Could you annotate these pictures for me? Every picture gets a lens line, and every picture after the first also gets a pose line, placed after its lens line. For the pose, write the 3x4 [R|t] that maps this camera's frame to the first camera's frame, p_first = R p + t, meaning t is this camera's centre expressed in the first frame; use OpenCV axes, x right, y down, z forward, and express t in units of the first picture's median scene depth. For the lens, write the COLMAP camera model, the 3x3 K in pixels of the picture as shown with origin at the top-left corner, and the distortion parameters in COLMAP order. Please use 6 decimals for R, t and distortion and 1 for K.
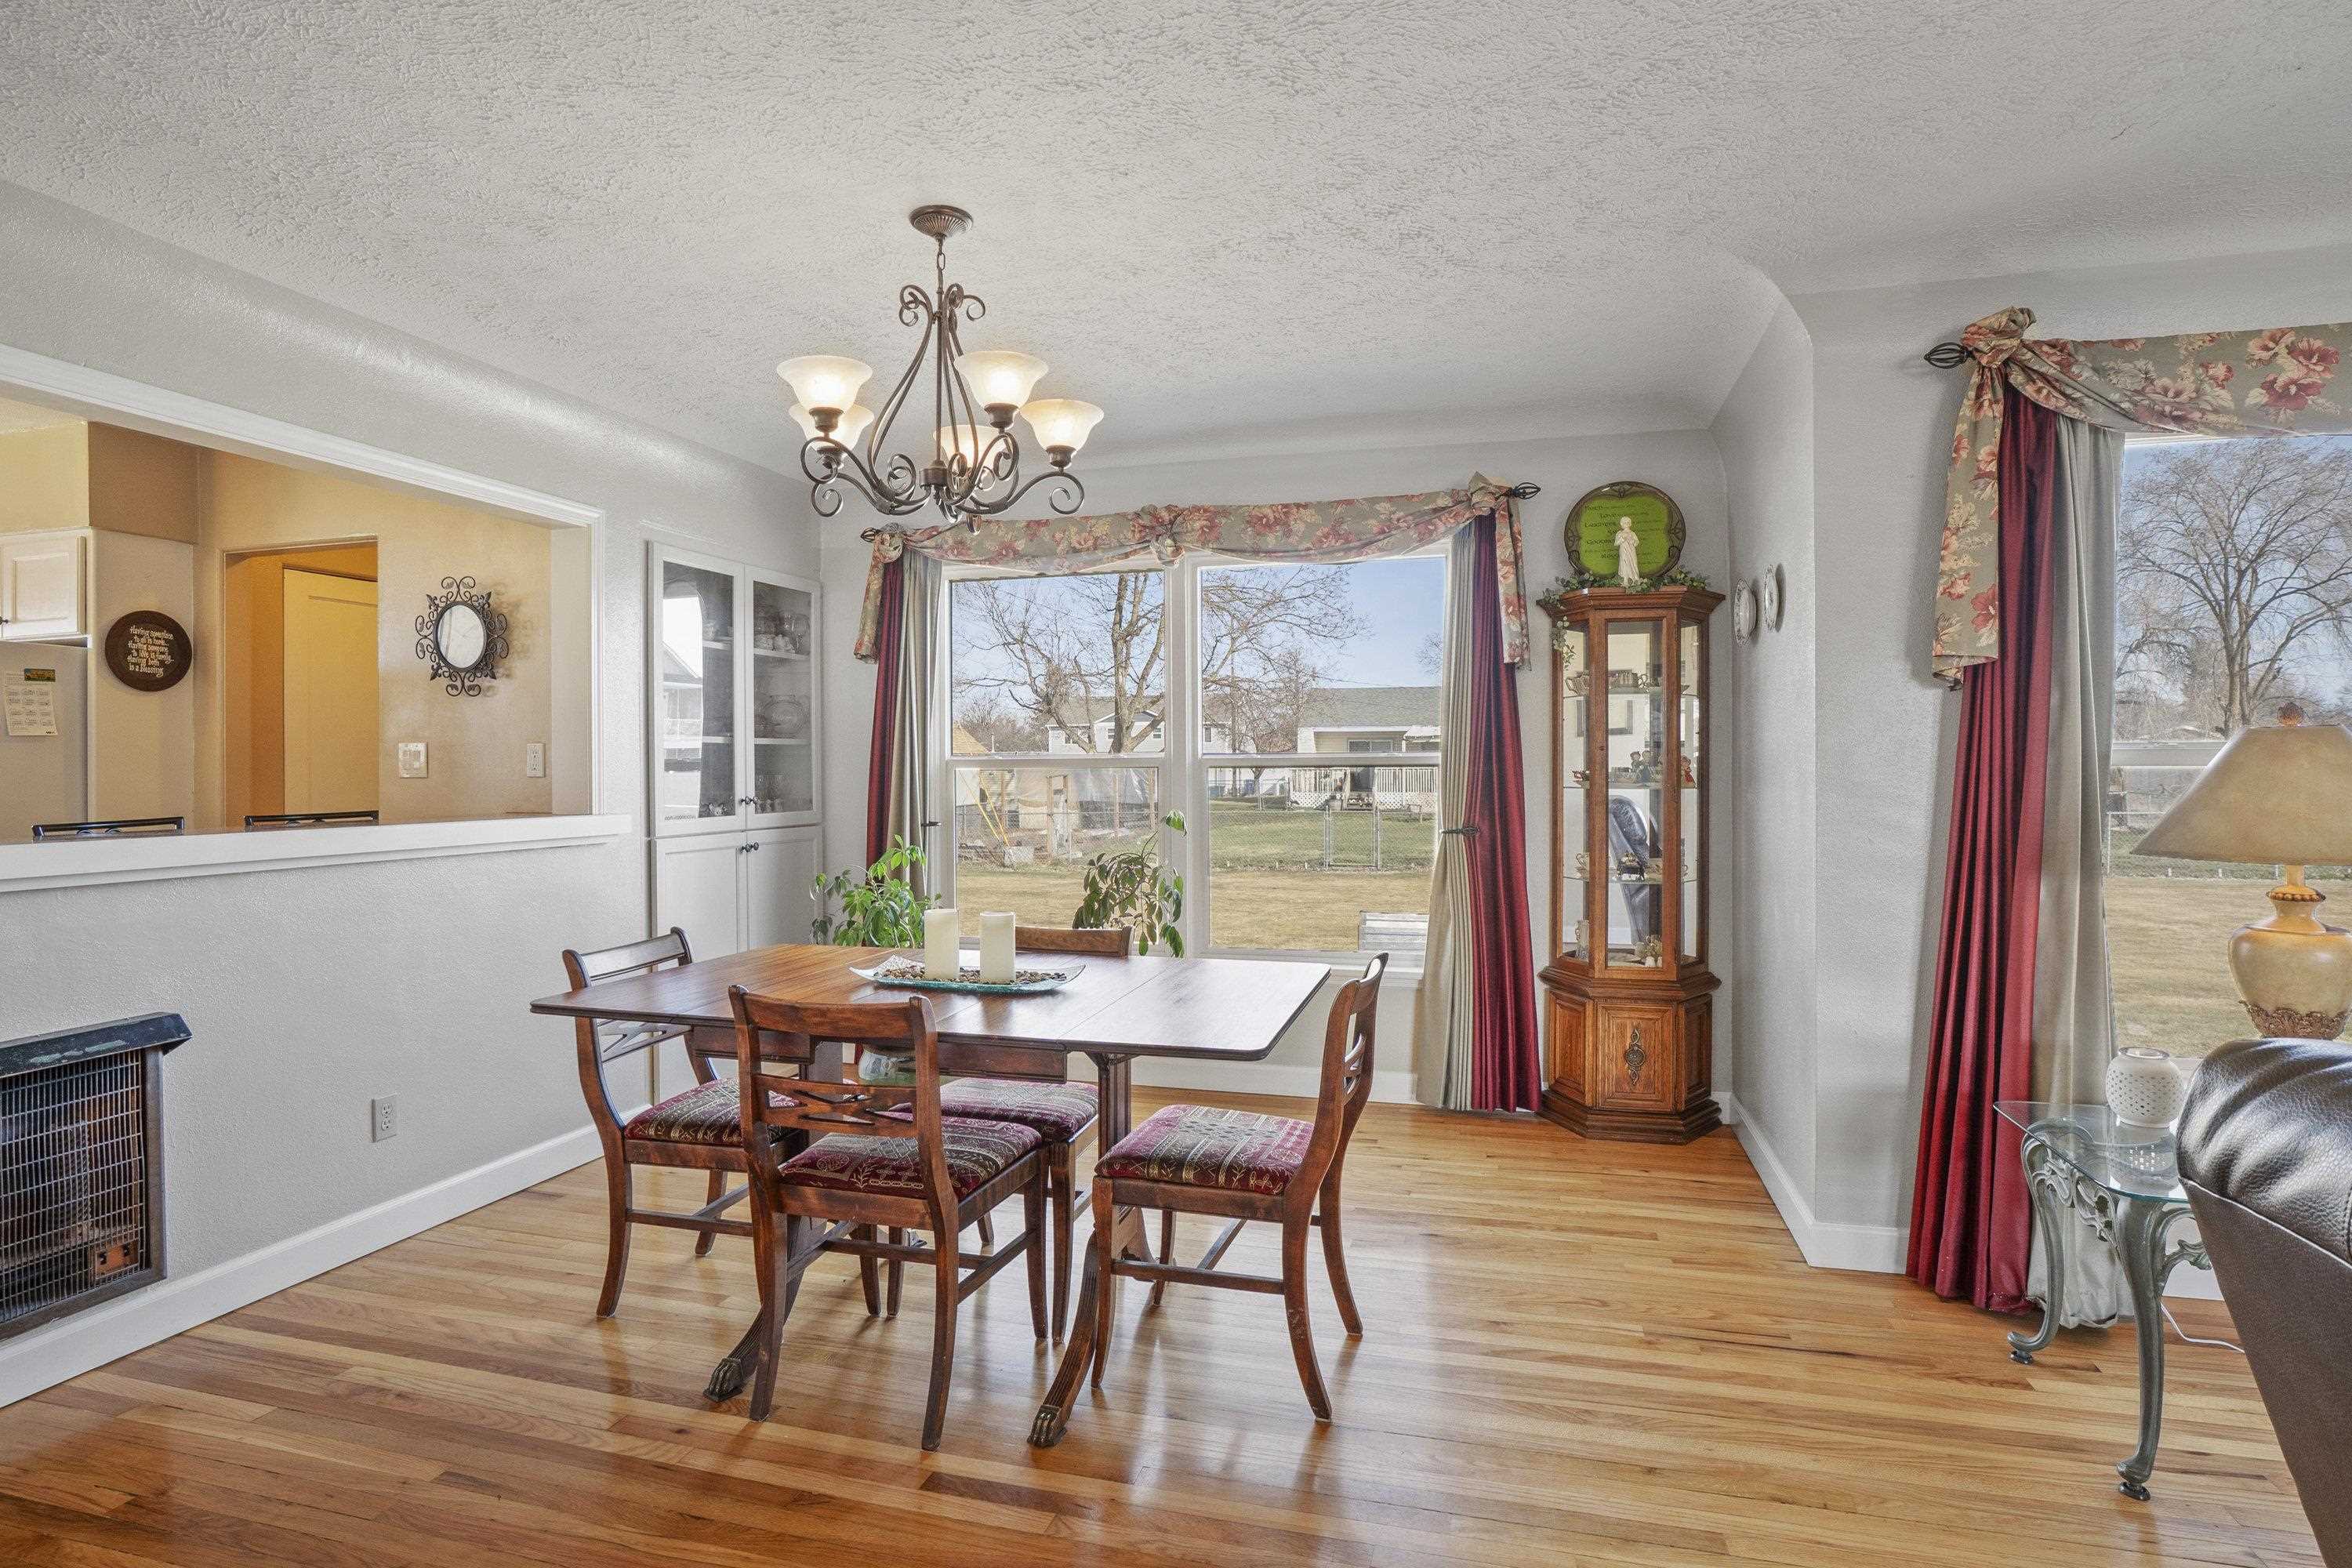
lens RADIAL K [[1225.8, 0, 1177.4], [0, 1225.8, 787.6], [0, 0, 1]] dist [-0.036940, -0.000310]
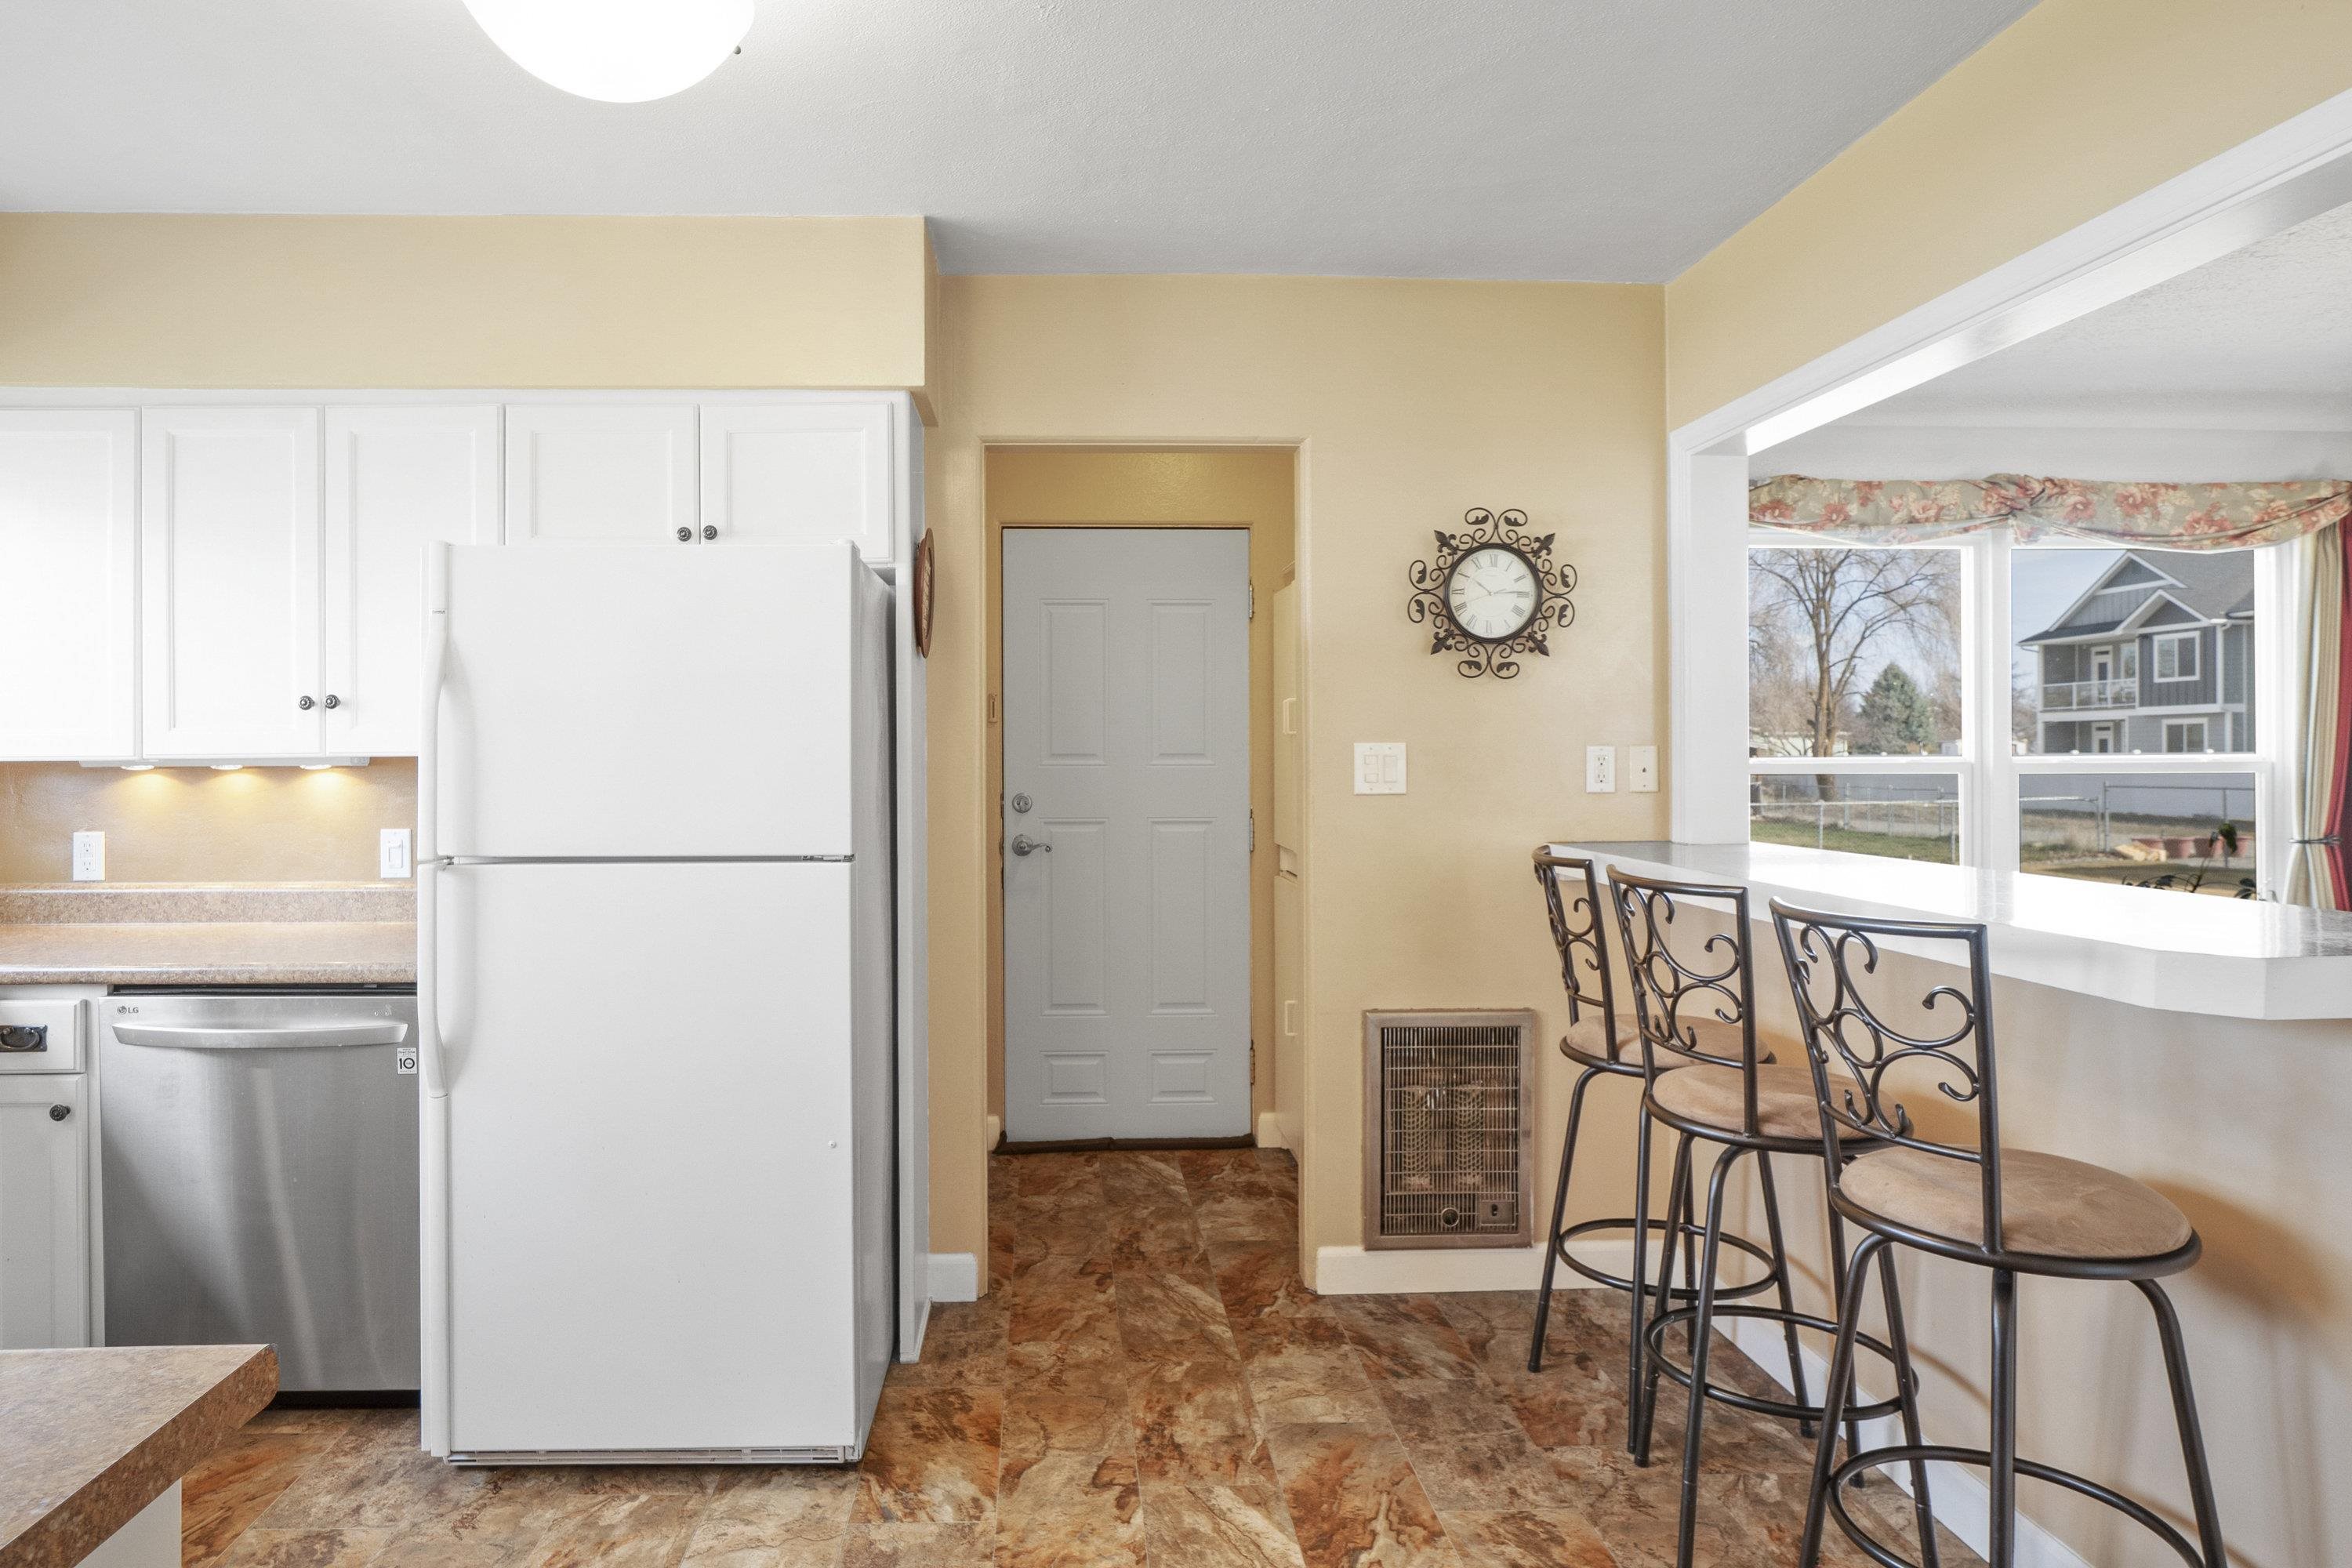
lens RADIAL K [[1392.1, 0, 1169.8], [0, 1392.1, 766.1], [0, 0, 1]] dist [0.004268, 0.002215]
pose [[0.941983, -0.001628, 0.335658, -0.951478], [0.005147, 0.999941, -0.009595, -0.016071], [-0.335622, 0.010766, 0.941935, 0.272800]]
